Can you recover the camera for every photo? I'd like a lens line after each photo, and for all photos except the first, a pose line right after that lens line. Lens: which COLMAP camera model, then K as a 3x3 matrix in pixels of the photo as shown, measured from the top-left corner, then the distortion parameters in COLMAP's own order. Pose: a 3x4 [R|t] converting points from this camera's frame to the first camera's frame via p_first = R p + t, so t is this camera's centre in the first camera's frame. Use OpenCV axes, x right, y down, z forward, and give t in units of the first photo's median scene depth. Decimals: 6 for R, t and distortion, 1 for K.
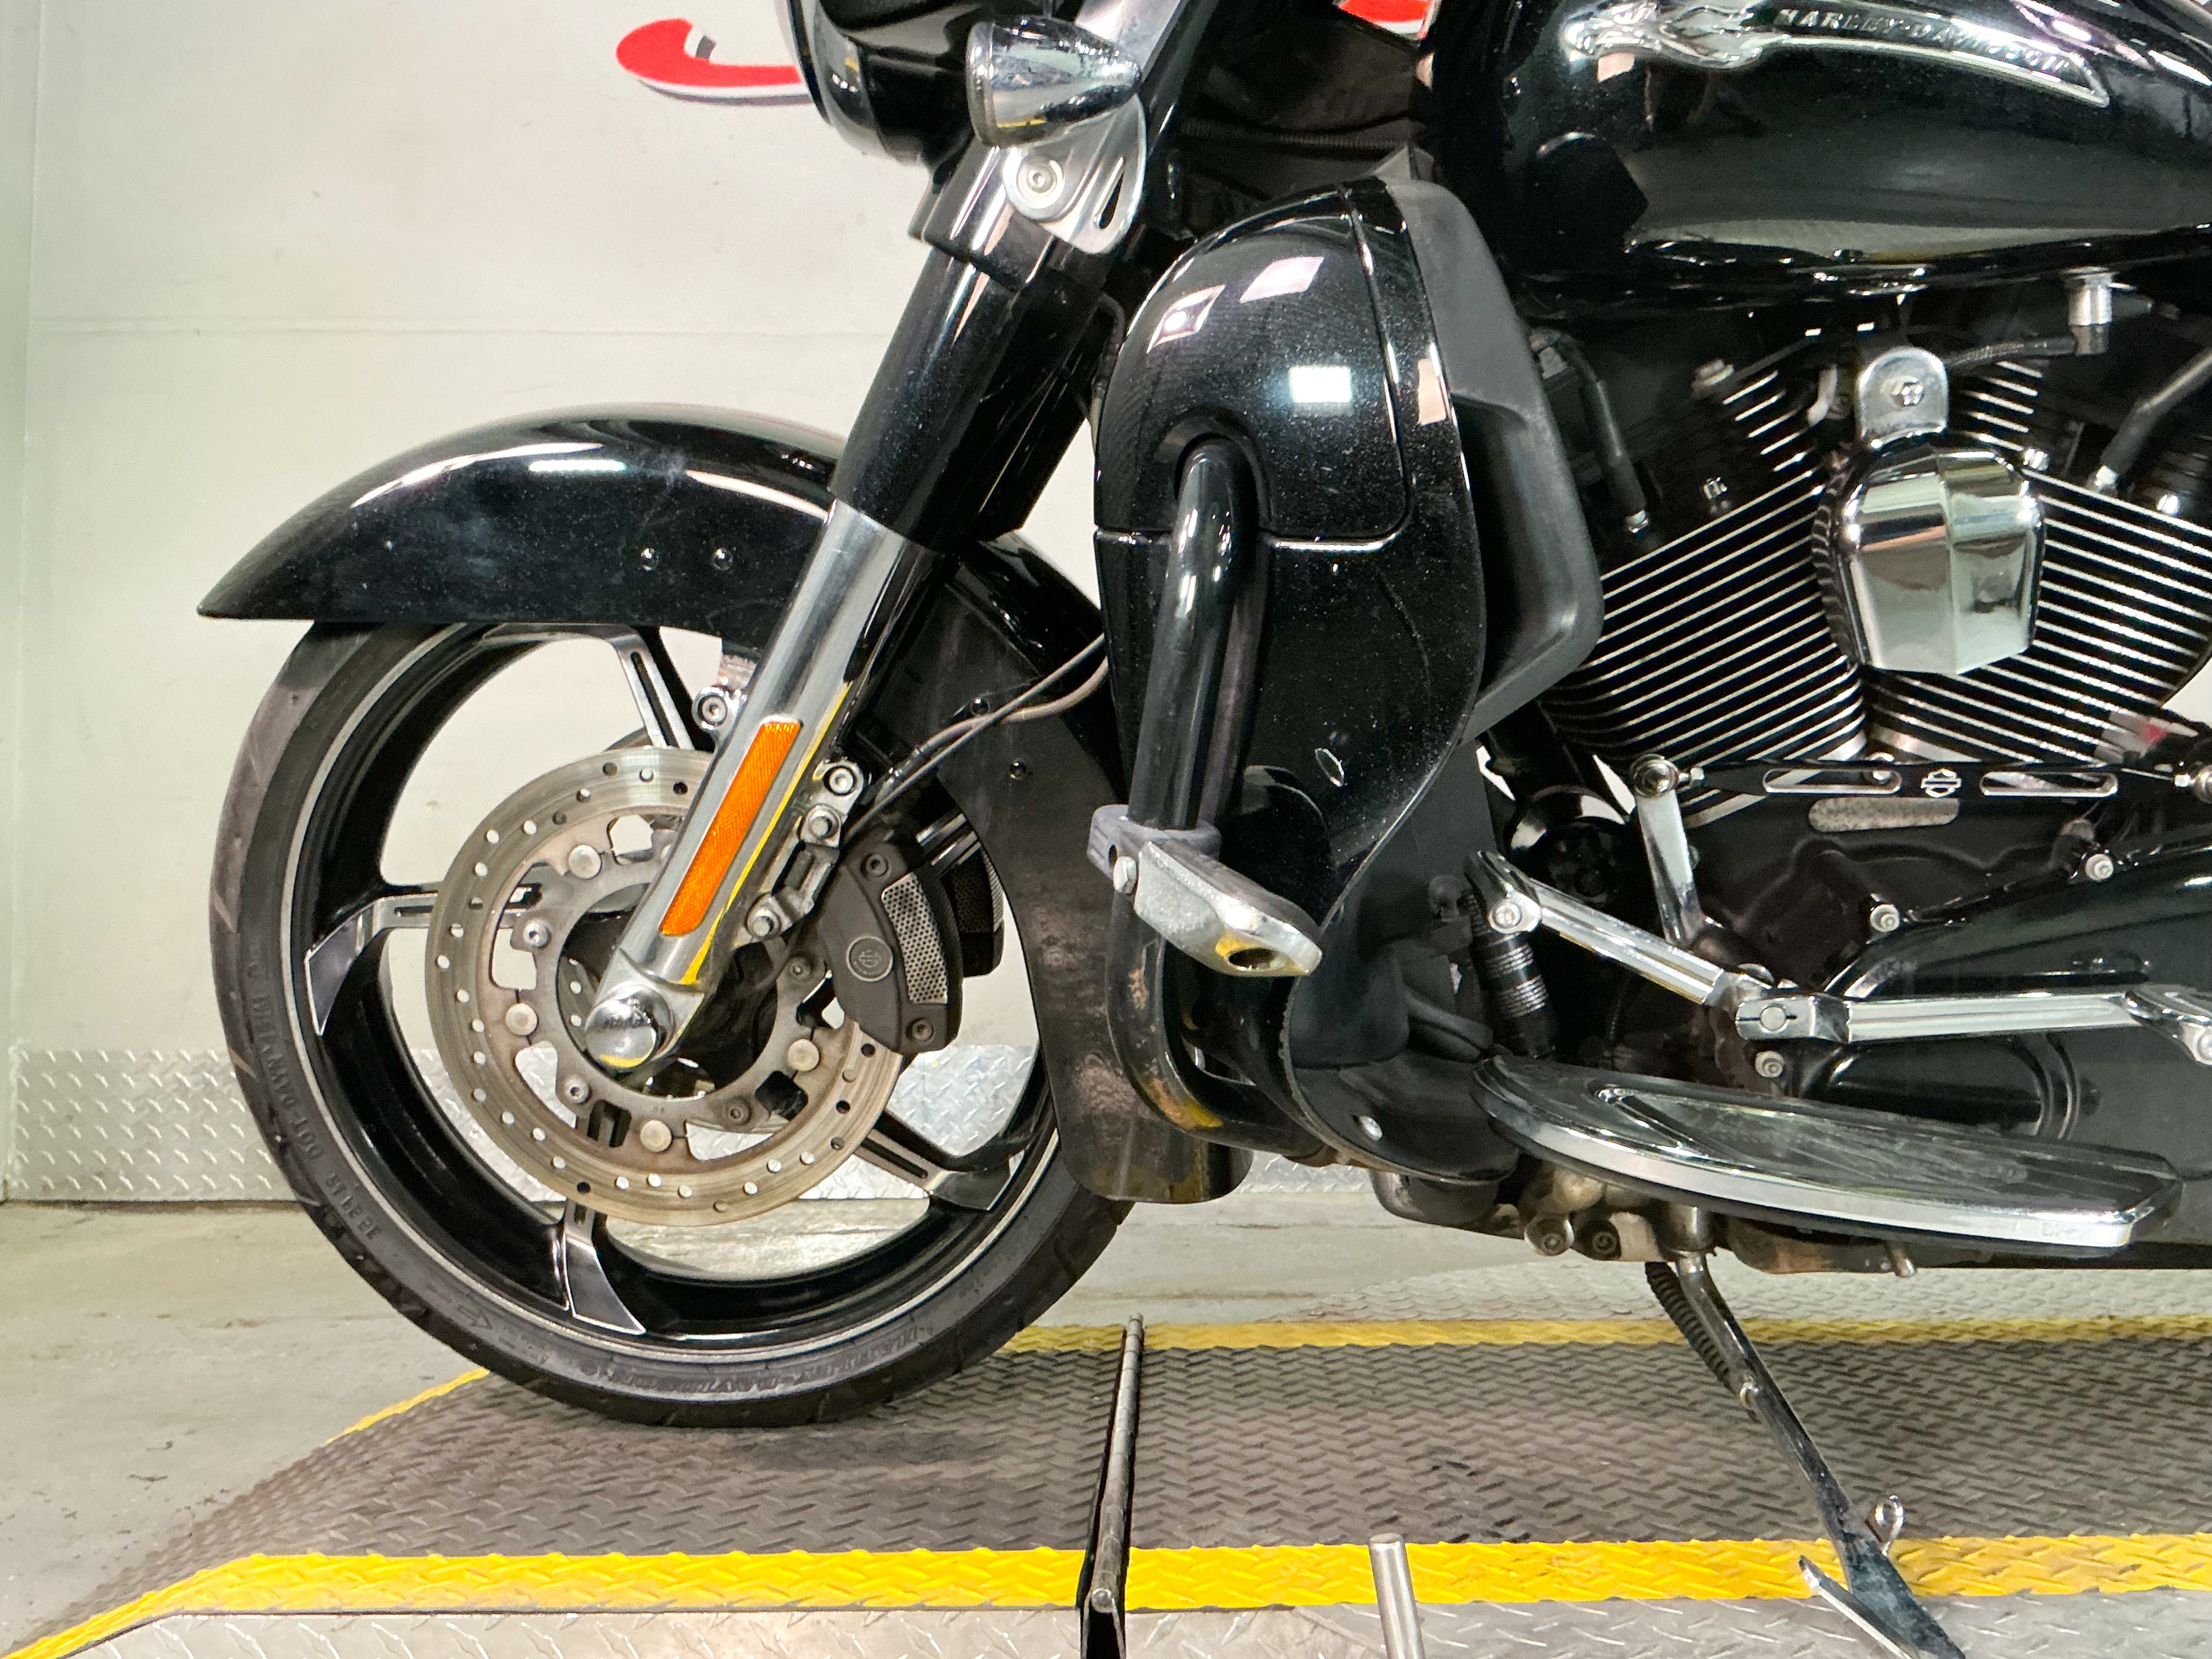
lens RADIAL K [[2068.1, 0, 1110.5], [0, 2068.1, 859.1], [0, 0, 1]] dist [0.011490, 0.000000]
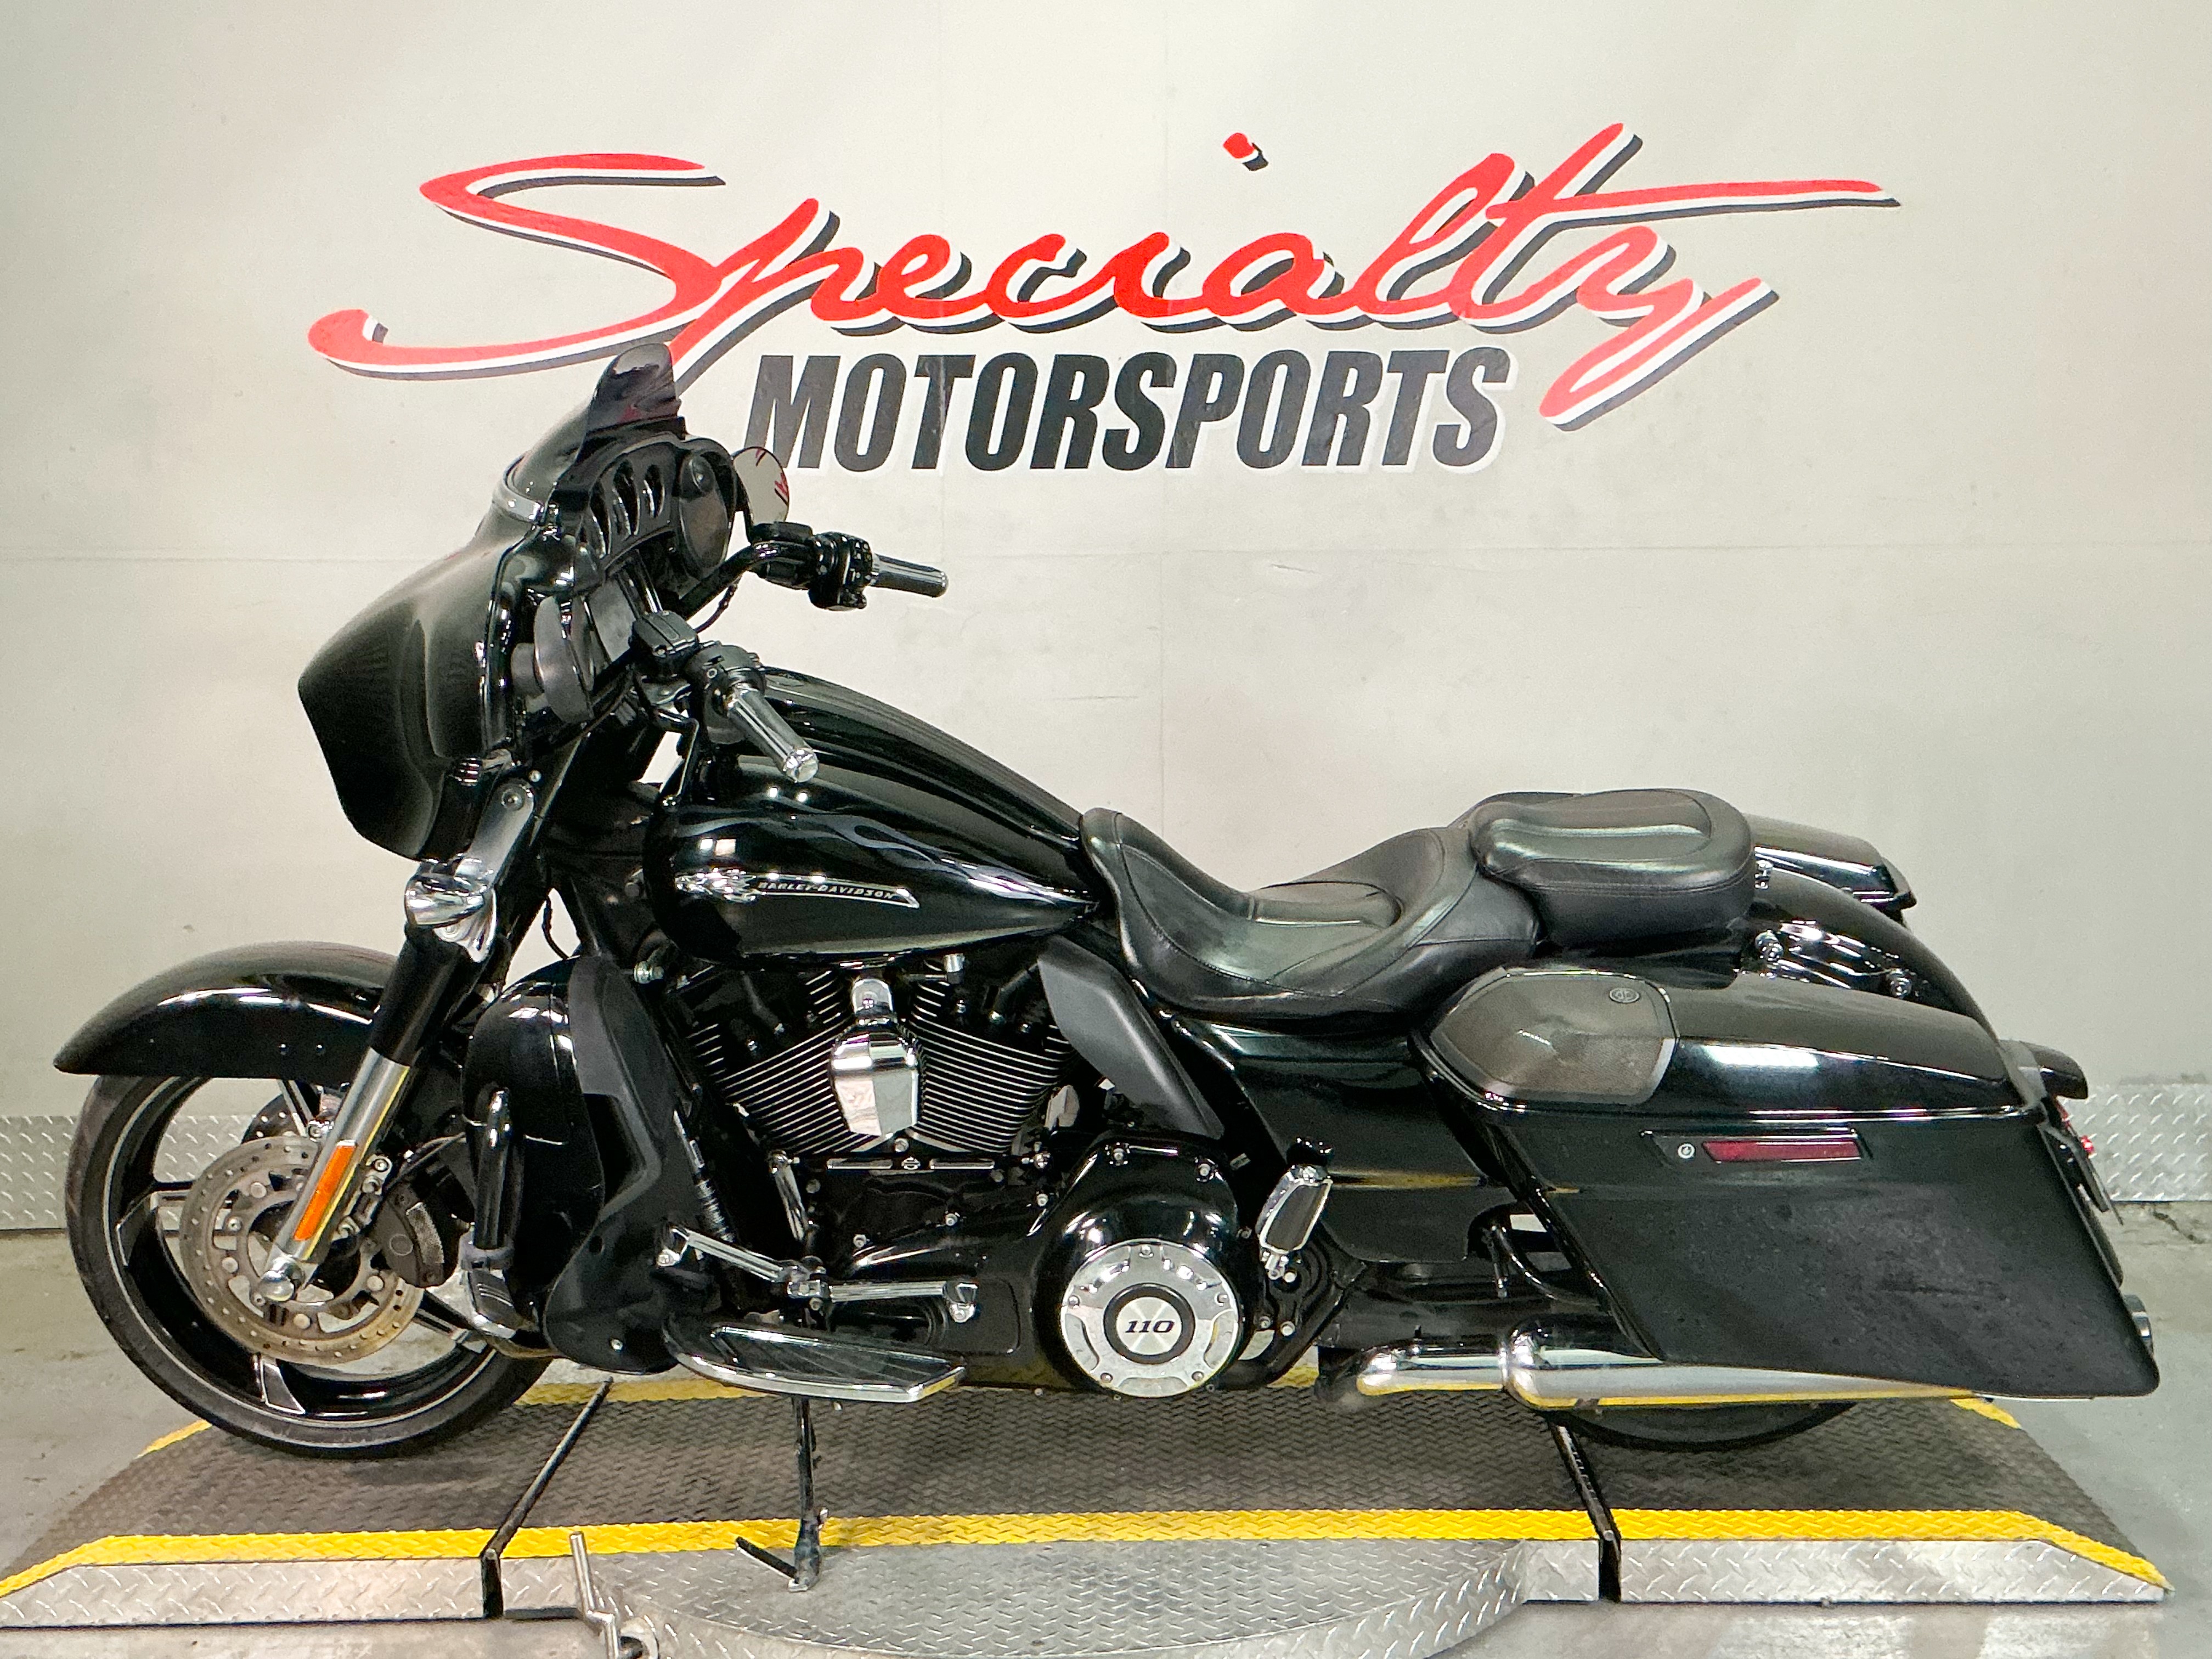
lens RADIAL K [[2511.4, 0, 1090.4], [0, 2511.4, 888.7], [0, 0, 1]] dist [0.044871, 0.000000]
pose [[0.999834, -0.008699, 0.015982, 0.508055], [0.006793, 0.993265, 0.115665, -0.563097], [-0.016880, -0.115538, 0.993160, -1.386292]]
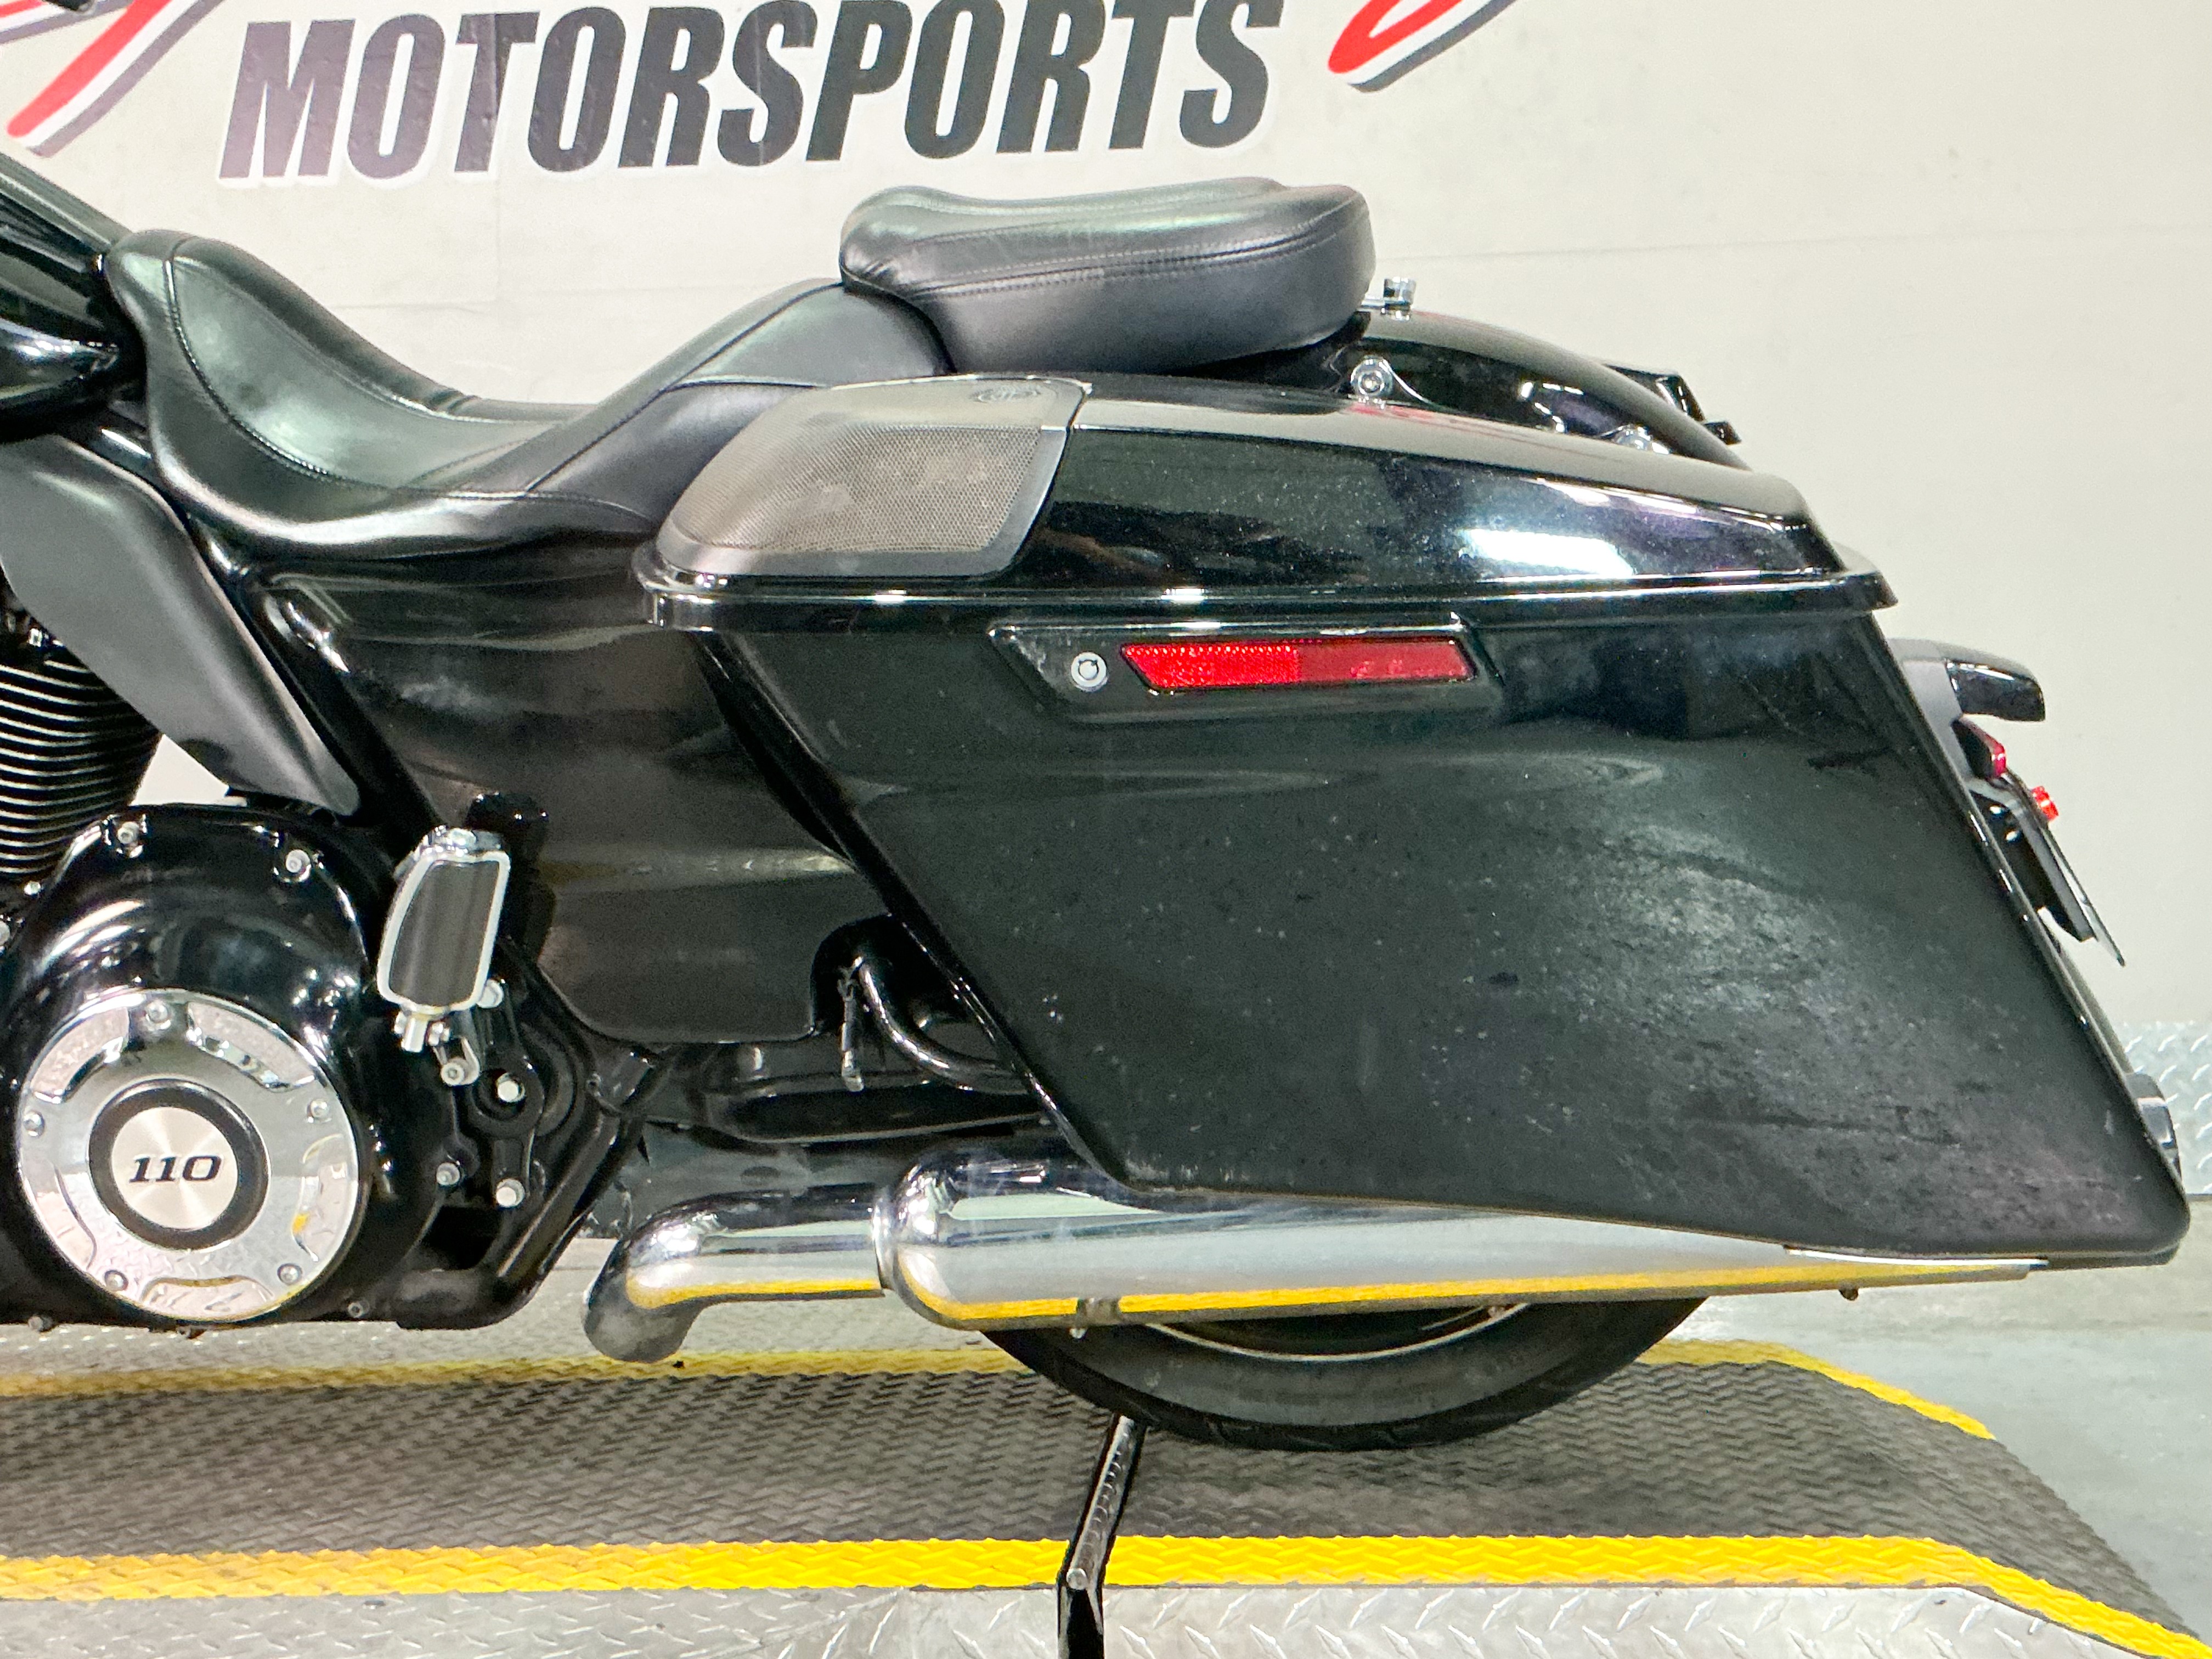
lens RADIAL K [[2555.5, 0, 1089.2], [0, 2555.5, 887.9], [0, 0, 1]] dist [0.054836, 0.000000]
pose [[0.999426, -0.020567, -0.026931, 1.041033], [0.021470, 0.999202, 0.033694, -0.068699], [0.026216, -0.034253, 0.999069, -0.340536]]
